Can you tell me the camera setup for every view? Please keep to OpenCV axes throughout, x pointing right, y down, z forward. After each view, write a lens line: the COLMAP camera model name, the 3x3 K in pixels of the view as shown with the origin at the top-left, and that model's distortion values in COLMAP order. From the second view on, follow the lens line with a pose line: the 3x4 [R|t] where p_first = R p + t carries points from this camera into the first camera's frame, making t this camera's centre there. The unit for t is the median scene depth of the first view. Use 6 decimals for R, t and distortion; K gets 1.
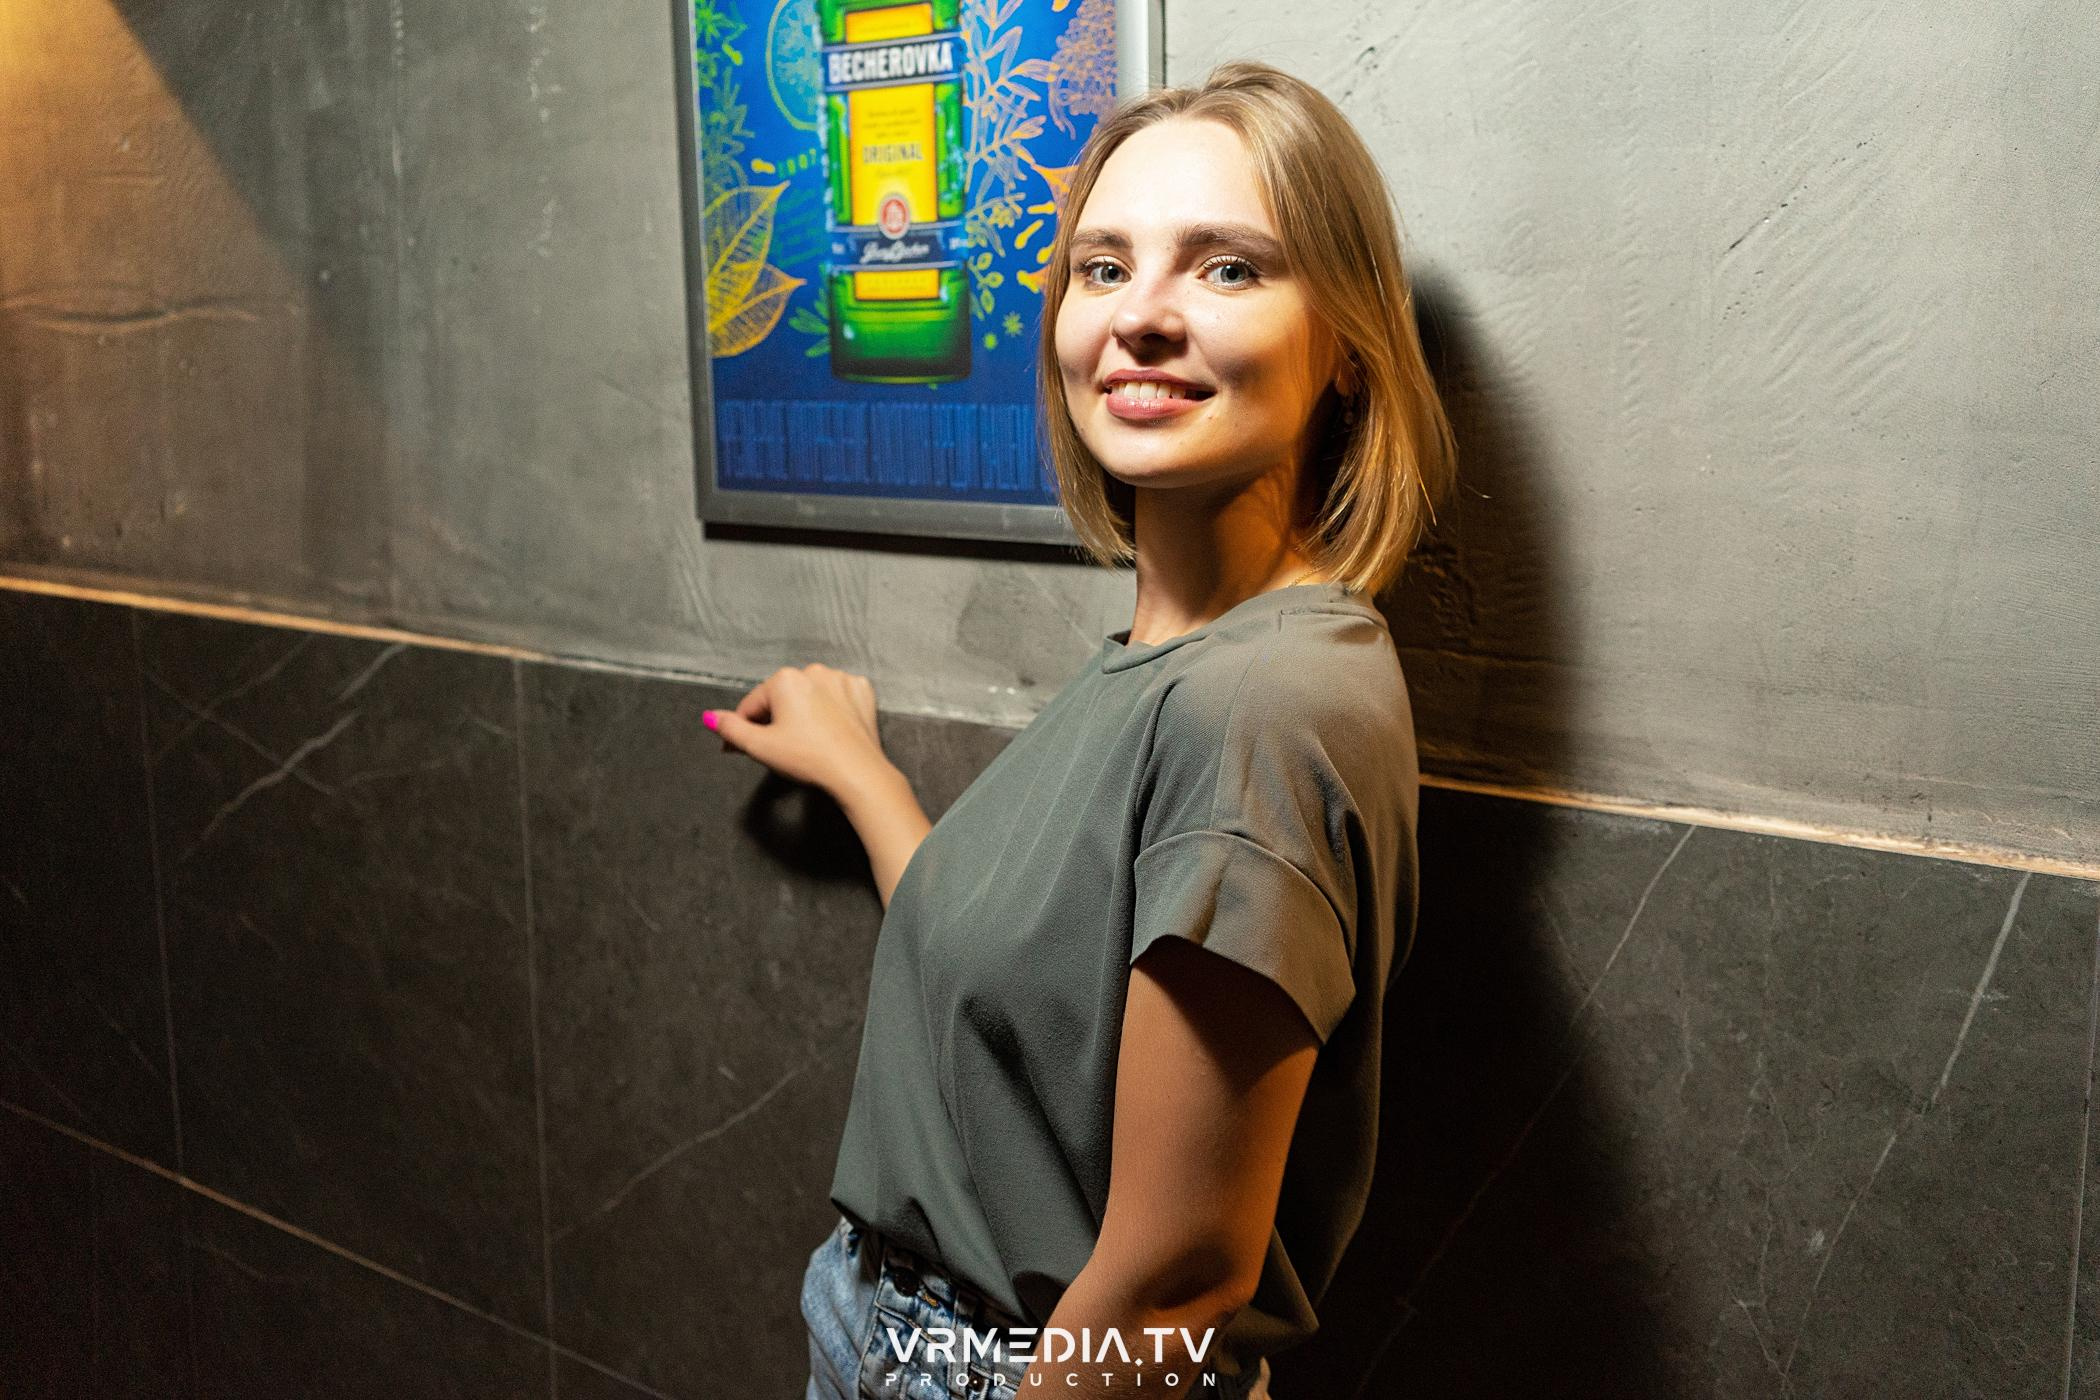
lens RADIAL K [[2191.6, 0, 1050.0], [0, 2191.6, 700.0], [0, 0, 1]] dist [0.023201, -0.008067]
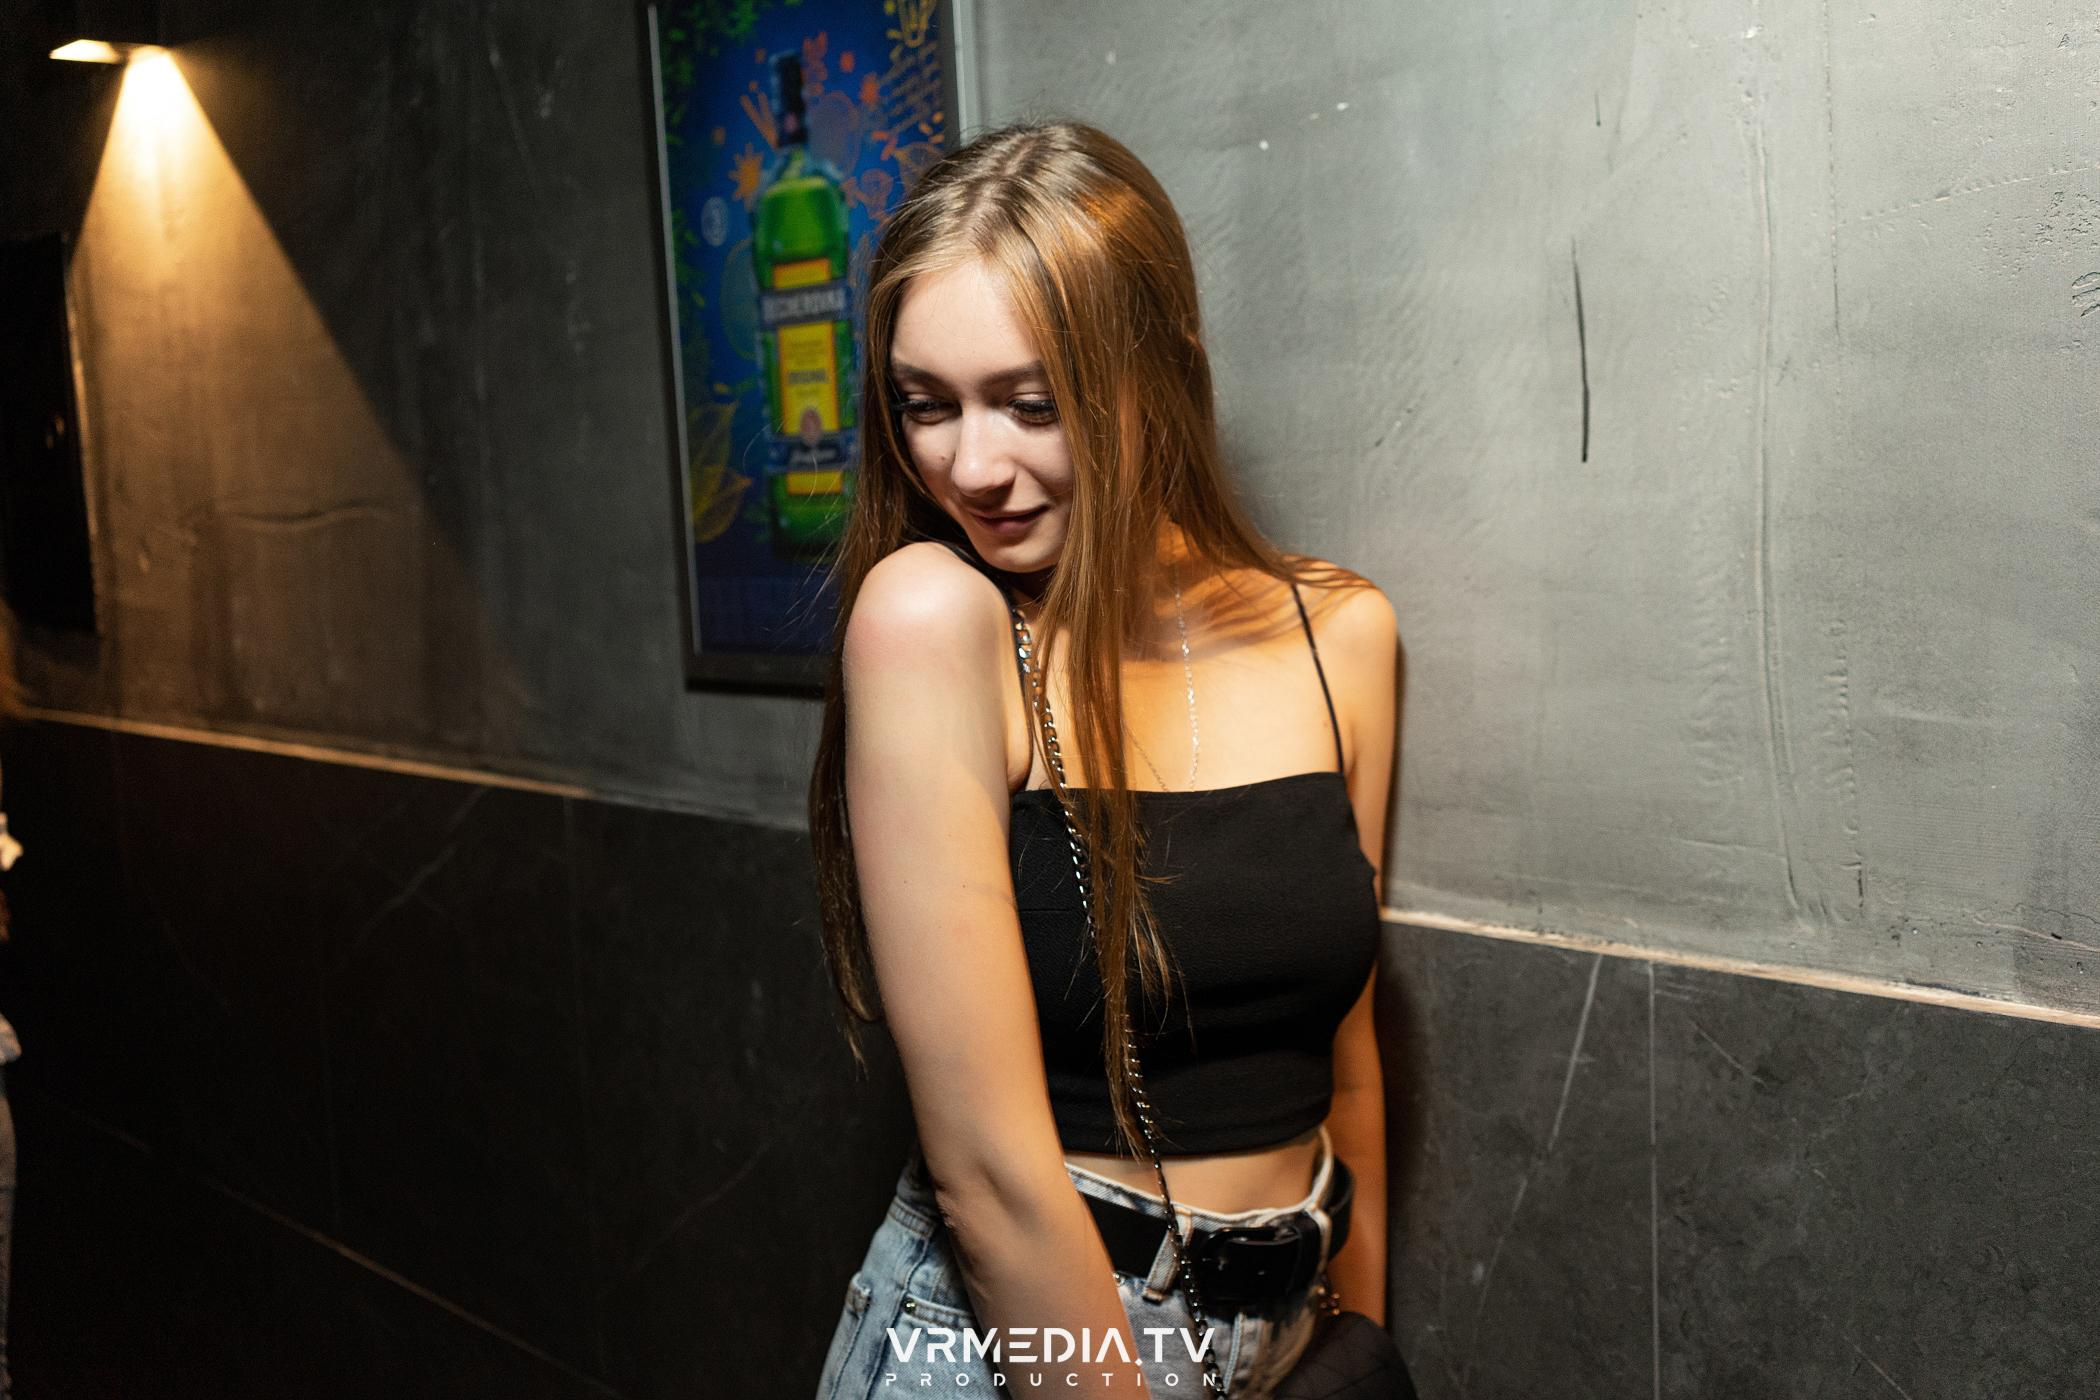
lens RADIAL K [[2157.2, 0, 1055.0], [0, 2157.2, 701.7], [0, 0, 1]] dist [0.013322, -0.004162]
pose [[0.990421, -0.014429, -0.137328, 0.226126], [0.005249, 0.997741, -0.066975, 0.012915], [0.137984, 0.065613, 0.988259, -0.157548]]
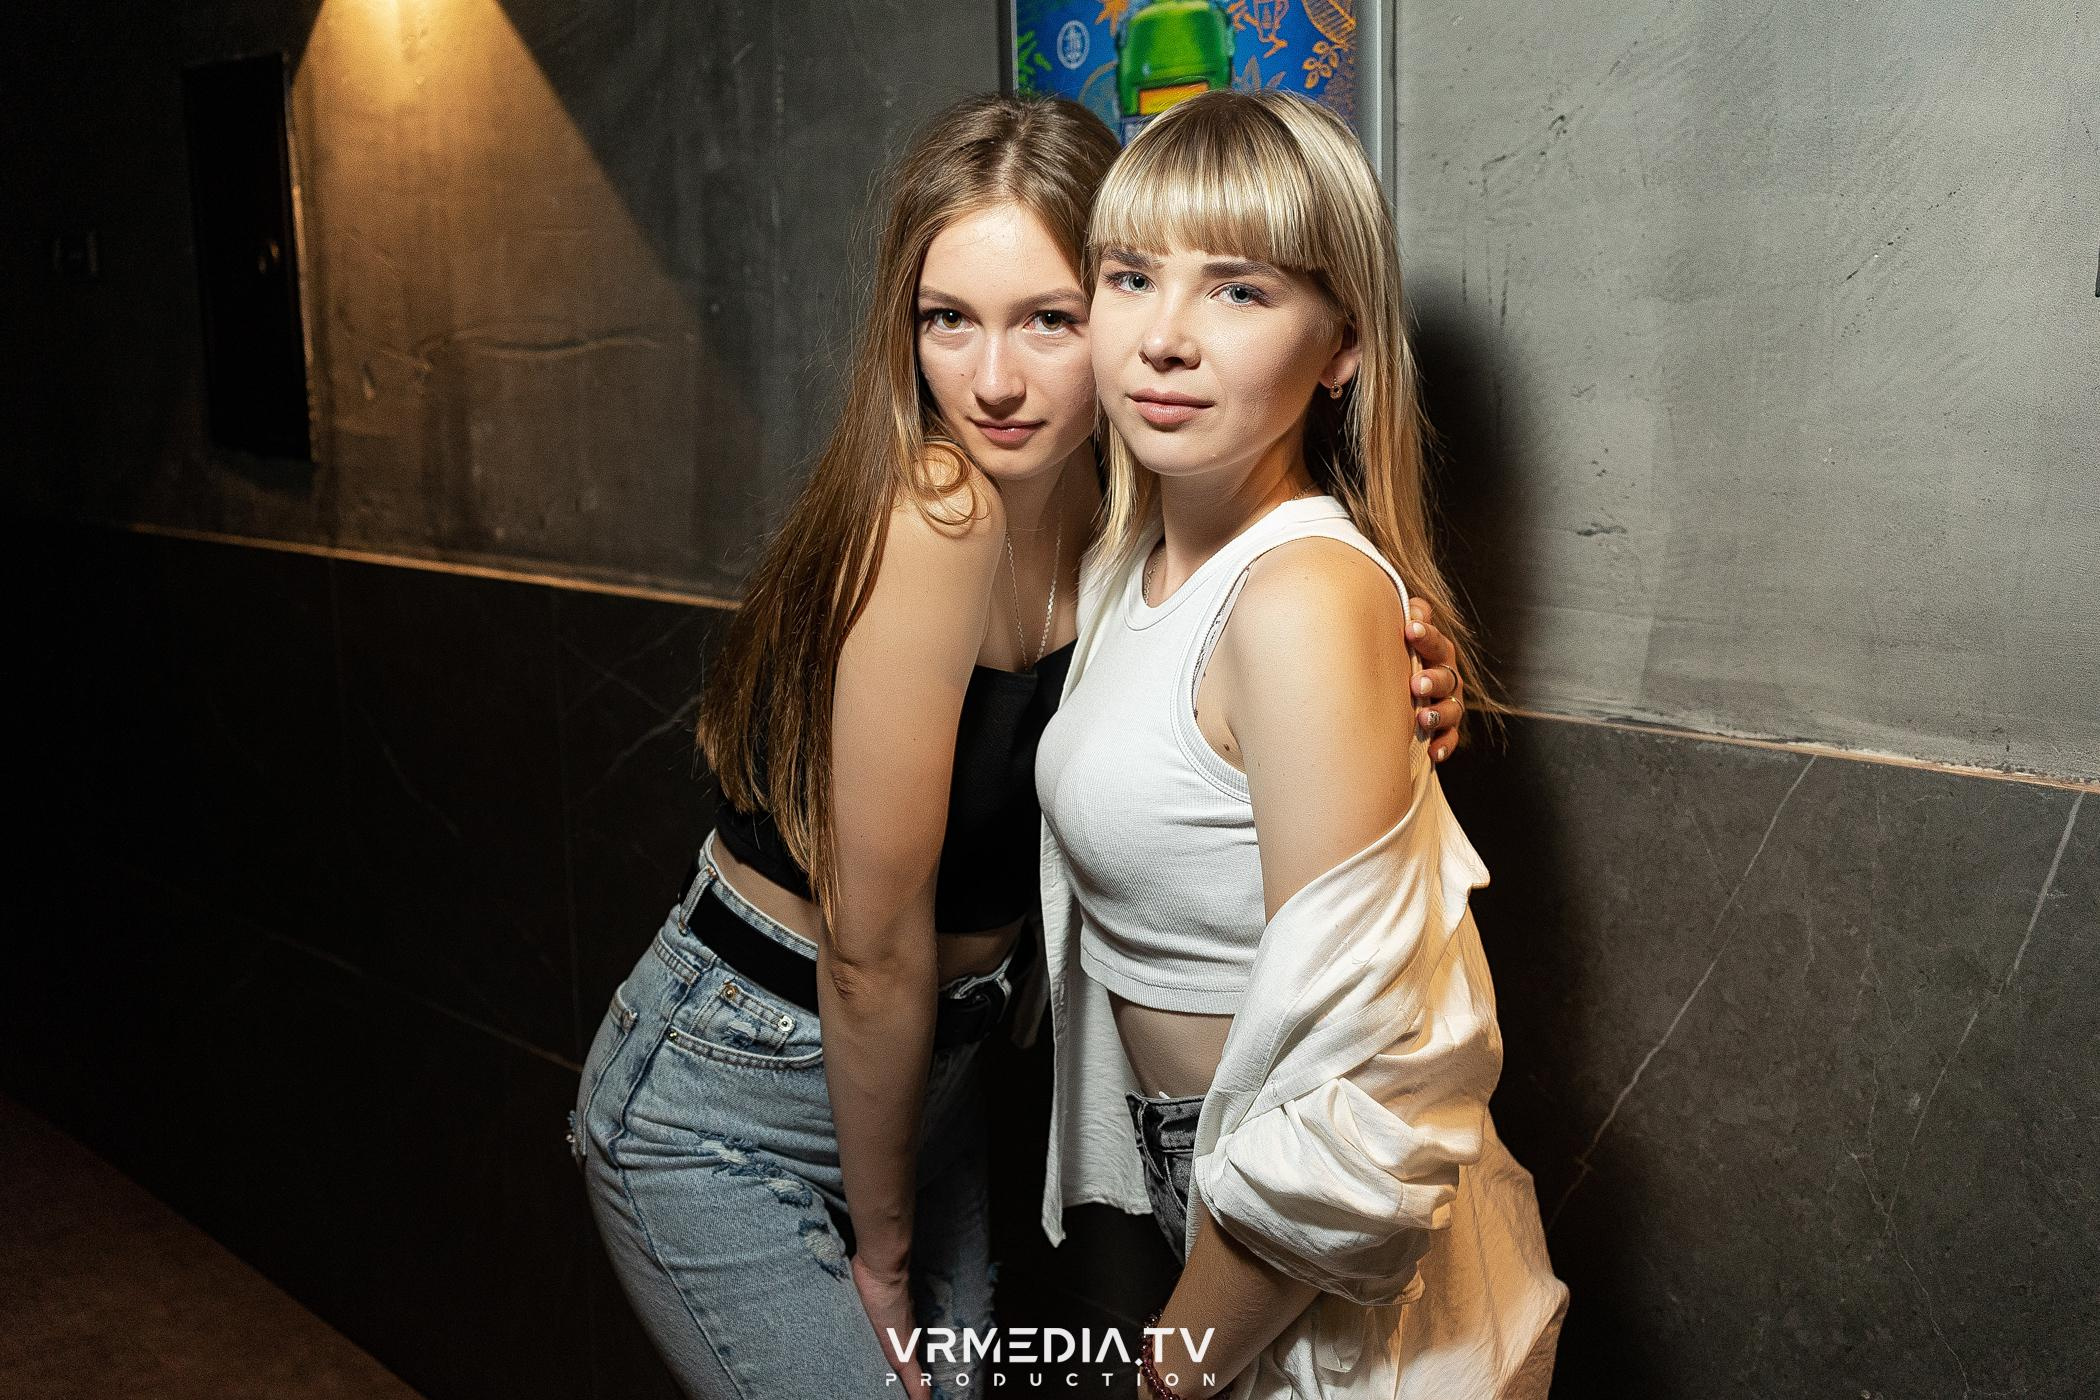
lens RADIAL K [[2157.2, 0, 1055.0], [0, 2157.2, 701.7], [0, 0, 1]] dist [0.013322, -0.004162]
pose [[0.989081, 0.017616, -0.146320, 0.041857], [-0.018510, 0.999817, -0.004753, 0.032587], [0.146209, 0.007410, 0.989226, -0.188987]]
